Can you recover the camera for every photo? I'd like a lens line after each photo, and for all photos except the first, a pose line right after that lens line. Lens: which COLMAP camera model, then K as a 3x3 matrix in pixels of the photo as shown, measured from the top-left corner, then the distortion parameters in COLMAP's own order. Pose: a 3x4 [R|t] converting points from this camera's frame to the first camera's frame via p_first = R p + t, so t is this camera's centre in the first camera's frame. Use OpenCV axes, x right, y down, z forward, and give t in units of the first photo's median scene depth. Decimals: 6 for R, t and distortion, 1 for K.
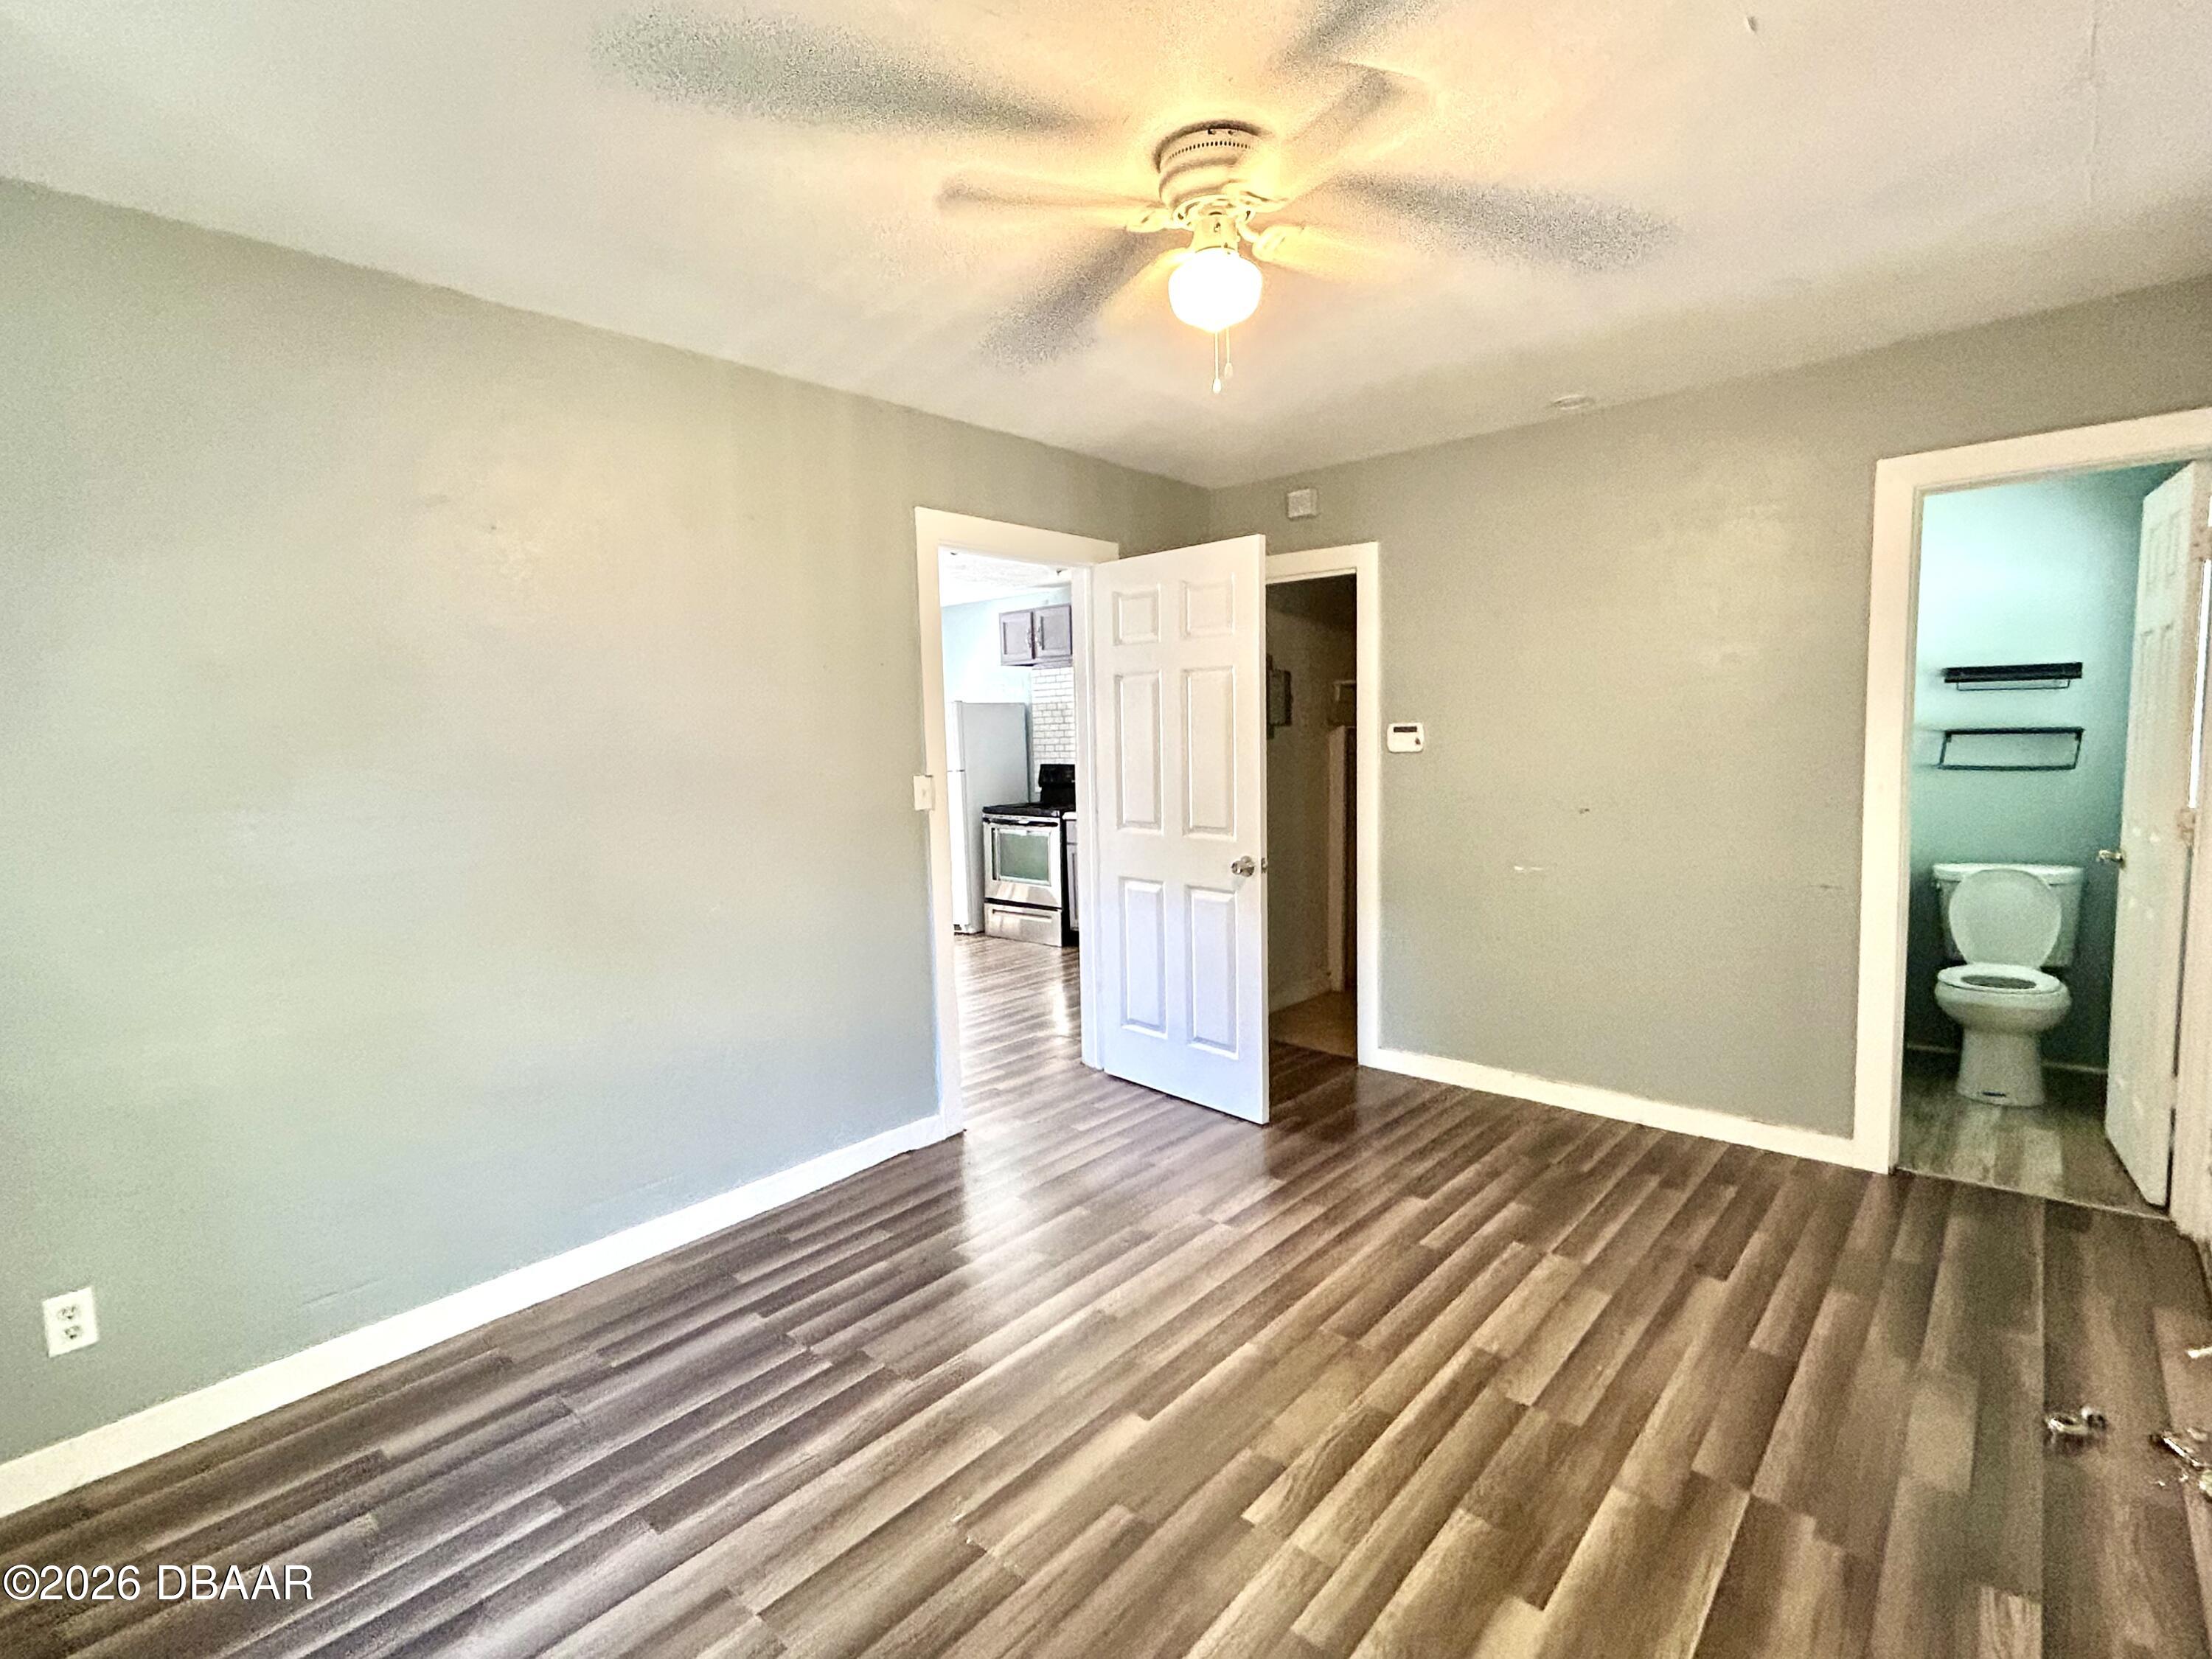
lens RADIAL K [[1026.7, 0, 1101.5], [0, 1026.7, 821.7], [0, 0, 1]] dist [0.002228, 0.000295]
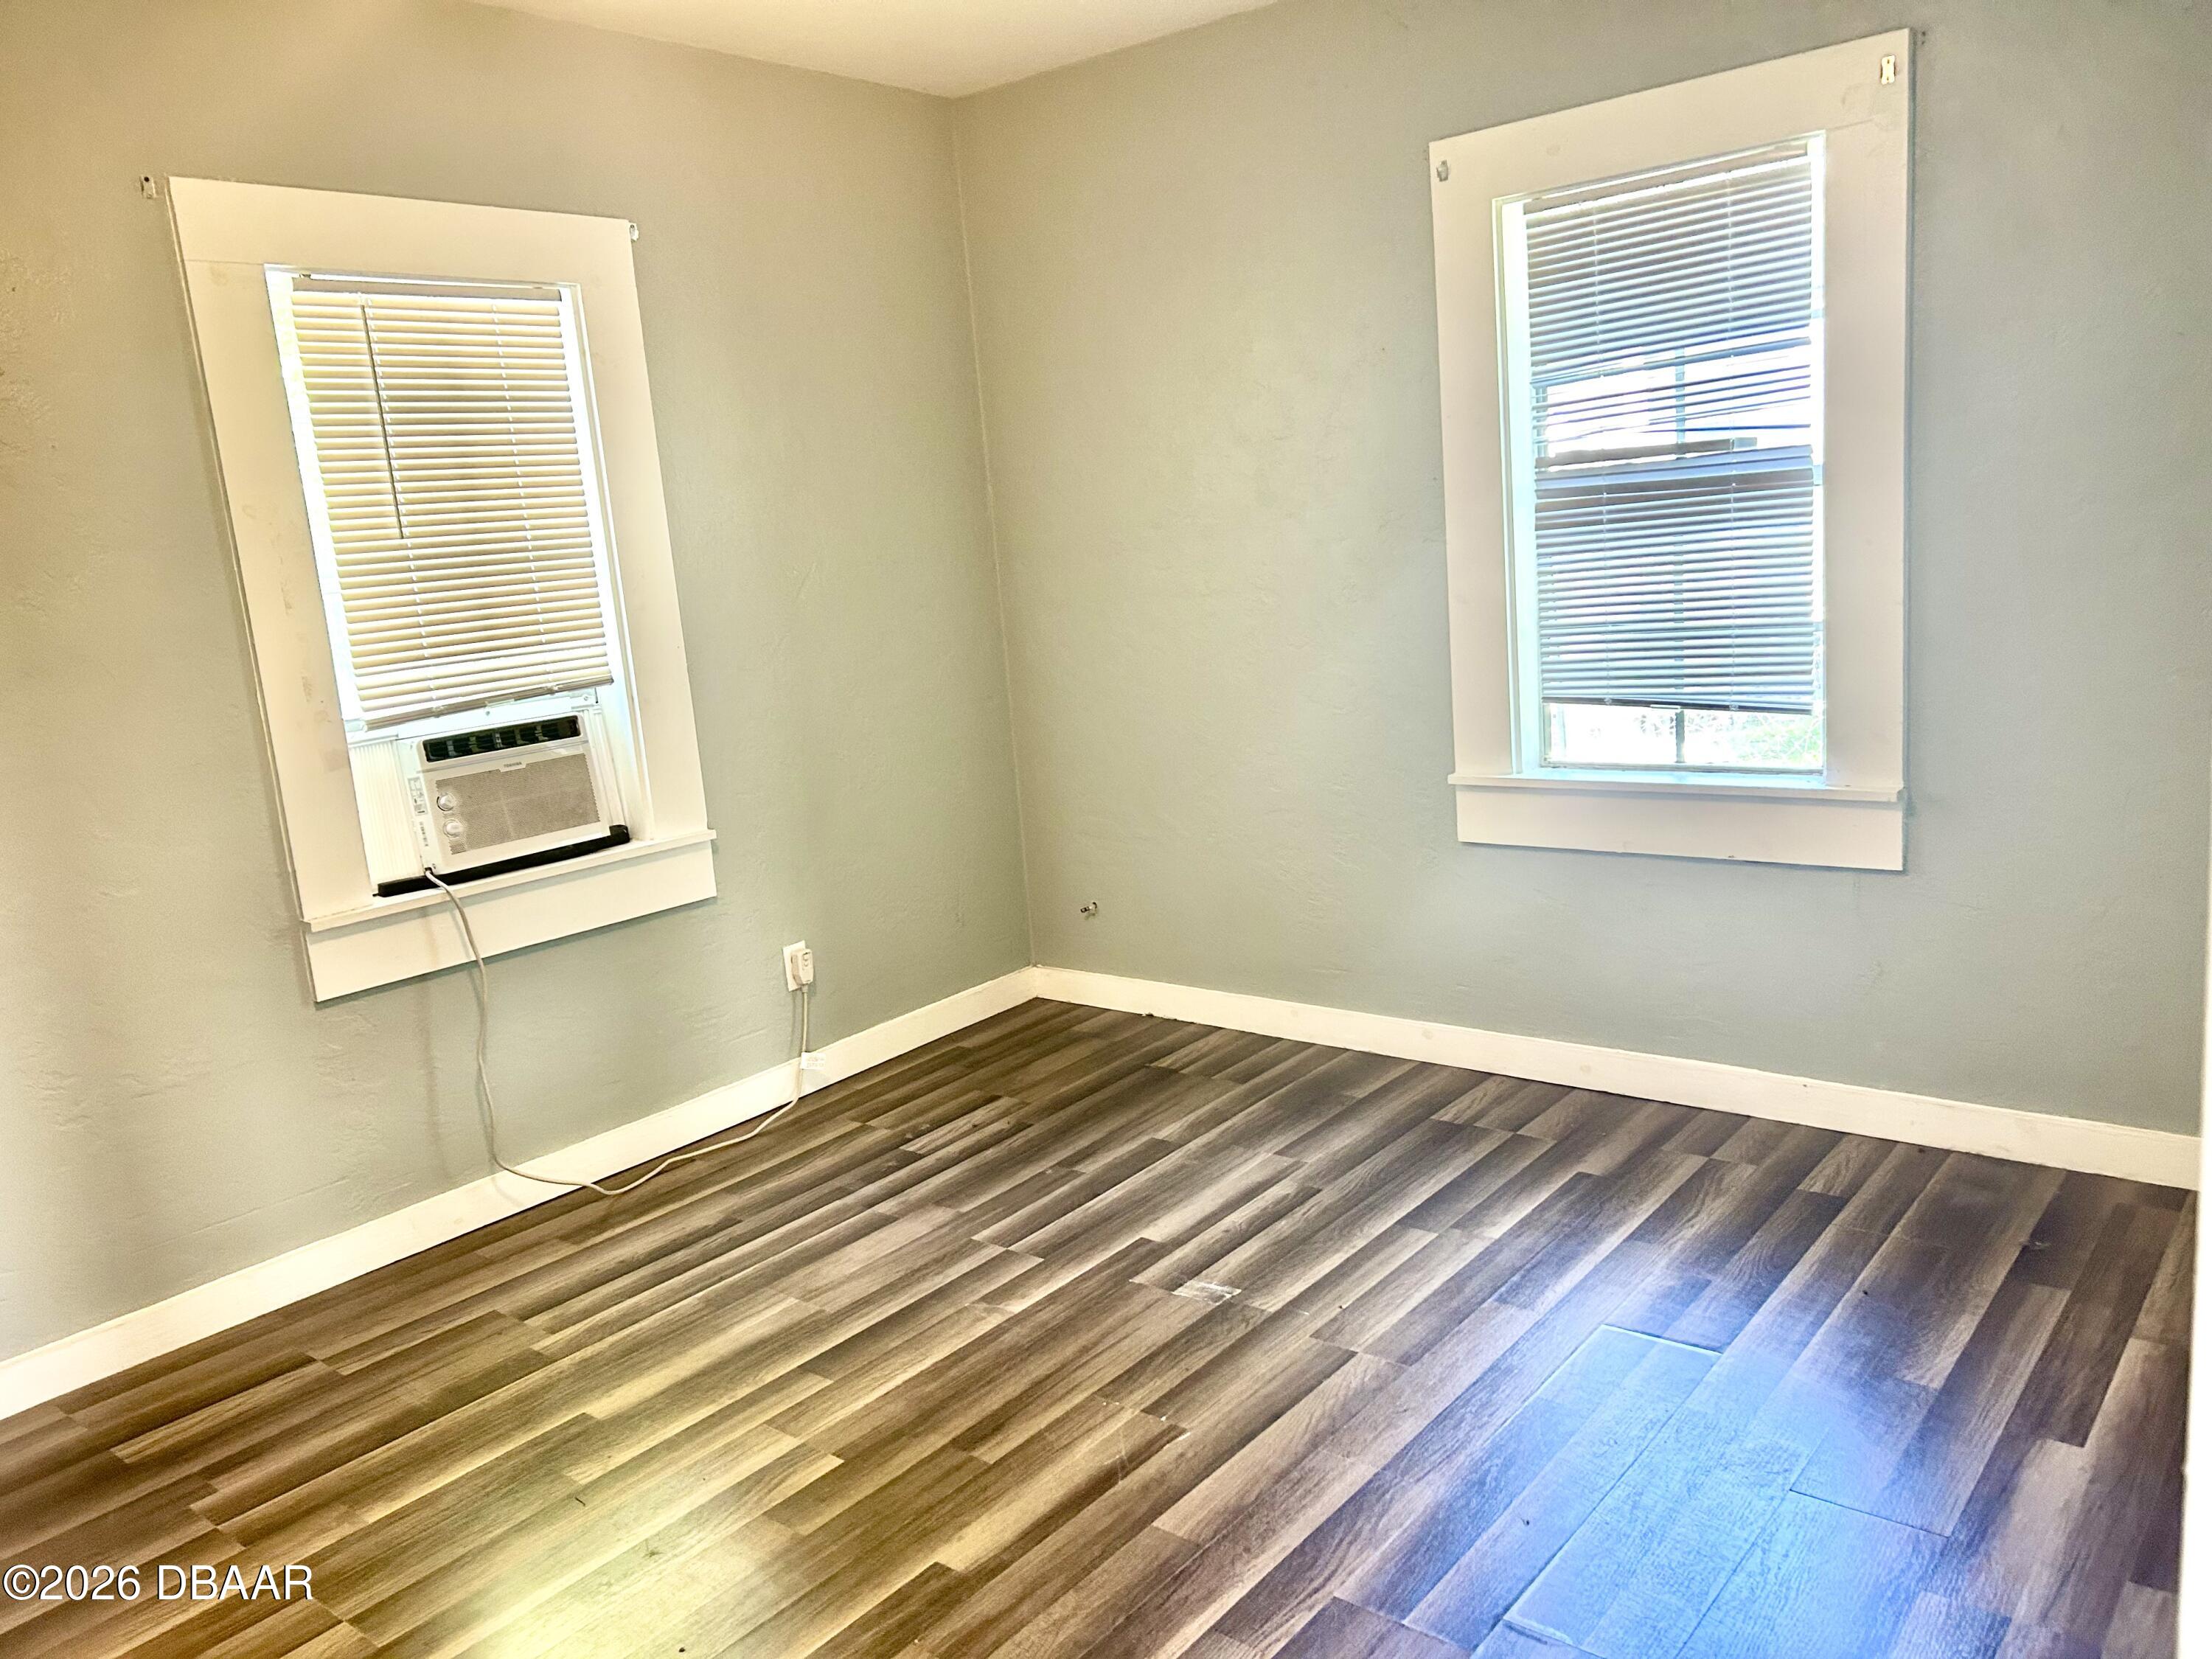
lens RADIAL K [[1642.1, 0, 1104.6], [0, 1642.1, 830.6], [0, 0, 1]] dist [-0.012897, -0.009982]
pose [[-0.993260, 0.114051, -0.020645, -0.086667], [0.104270, 0.957049, 0.270528, -0.127538], [0.050612, 0.266552, -0.962491, 1.774857]]
